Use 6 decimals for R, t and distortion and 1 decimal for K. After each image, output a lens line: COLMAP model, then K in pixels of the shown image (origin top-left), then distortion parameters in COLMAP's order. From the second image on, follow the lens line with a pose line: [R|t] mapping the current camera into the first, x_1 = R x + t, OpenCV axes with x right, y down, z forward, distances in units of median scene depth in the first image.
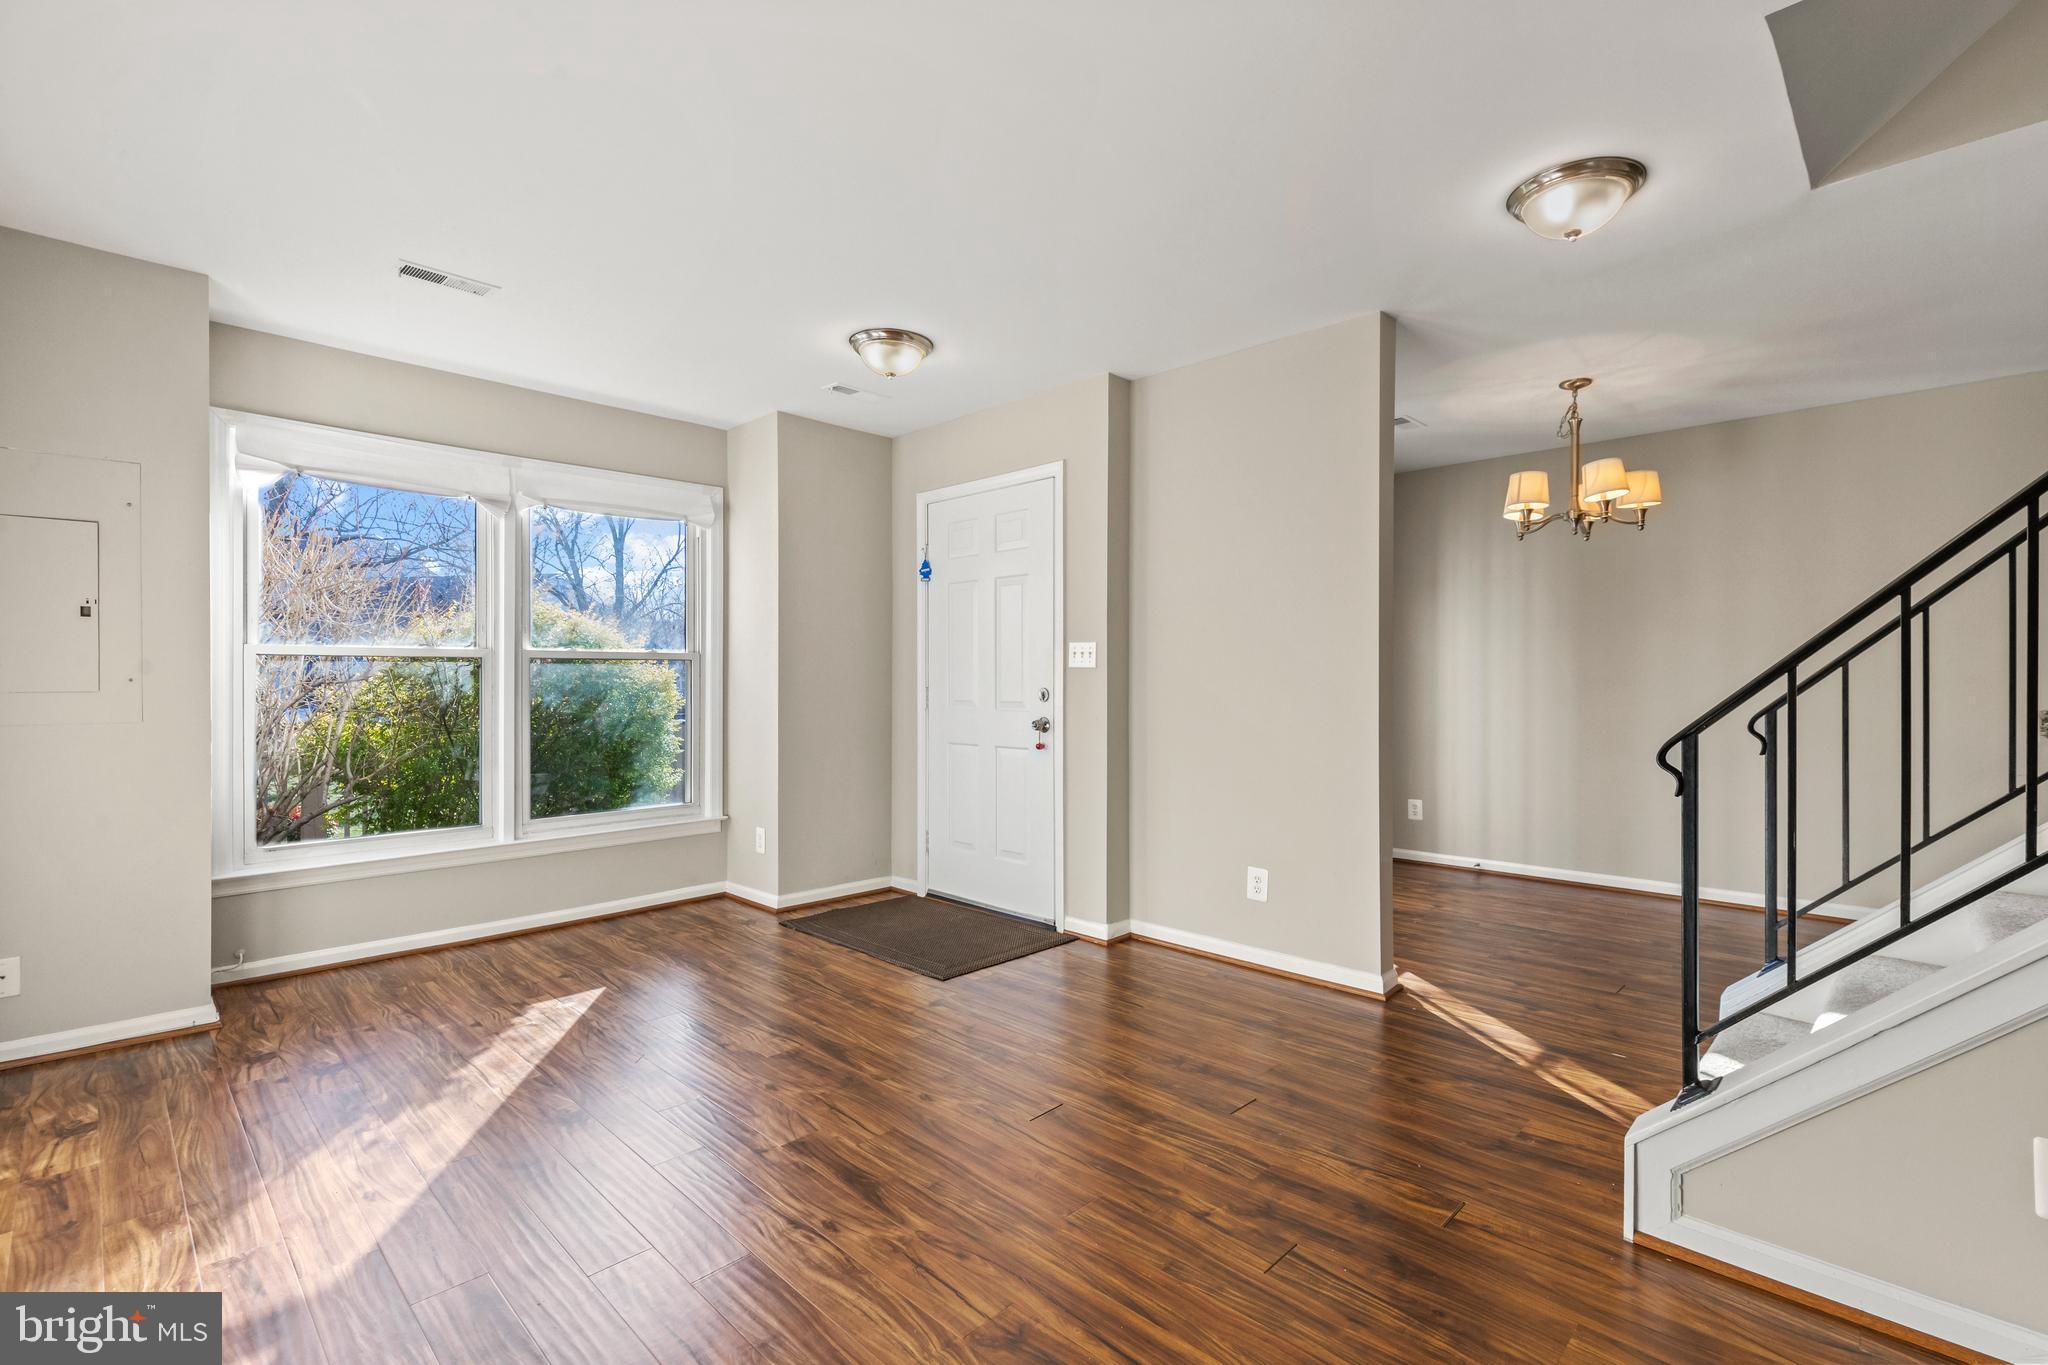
lens RADIAL K [[930.2, 0, 1062.3], [0, 930.2, 679.8], [0, 0, 1]] dist [0.003558, -0.001235]
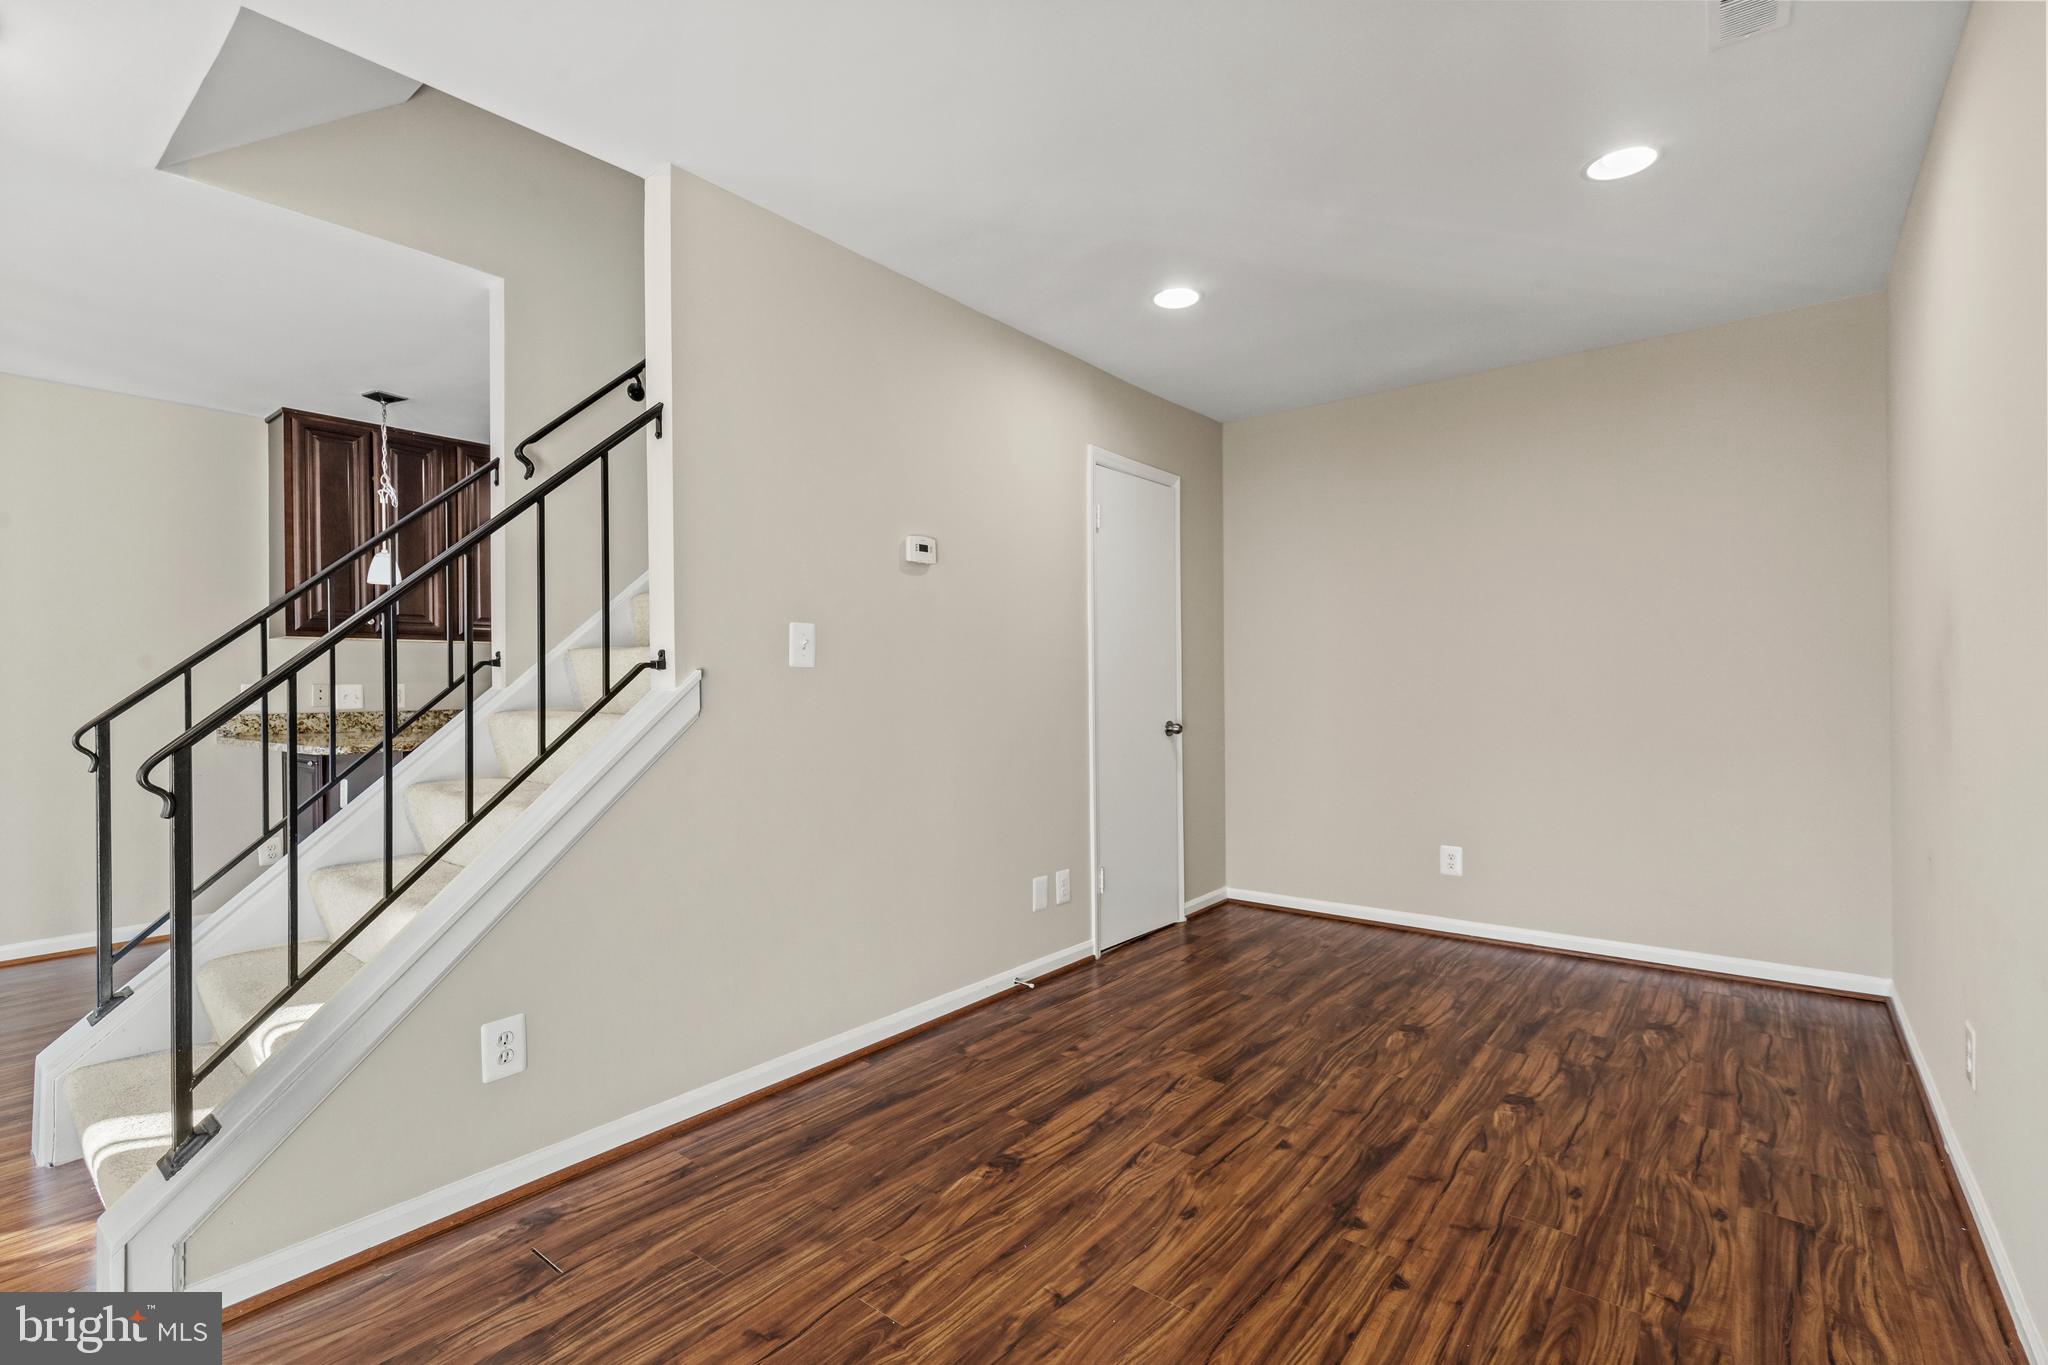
lens RADIAL K [[930.2, 0, 1036.6], [0, 930.2, 681.1], [0, 0, 1]] dist [0.003558, -0.001235]
pose [[-0.092364, -0.000602, 0.995725, -0.253305], [0.004570, 0.999989, 0.001029, -0.003113], [-0.995715, 0.004645, -0.092361, 0.227921]]
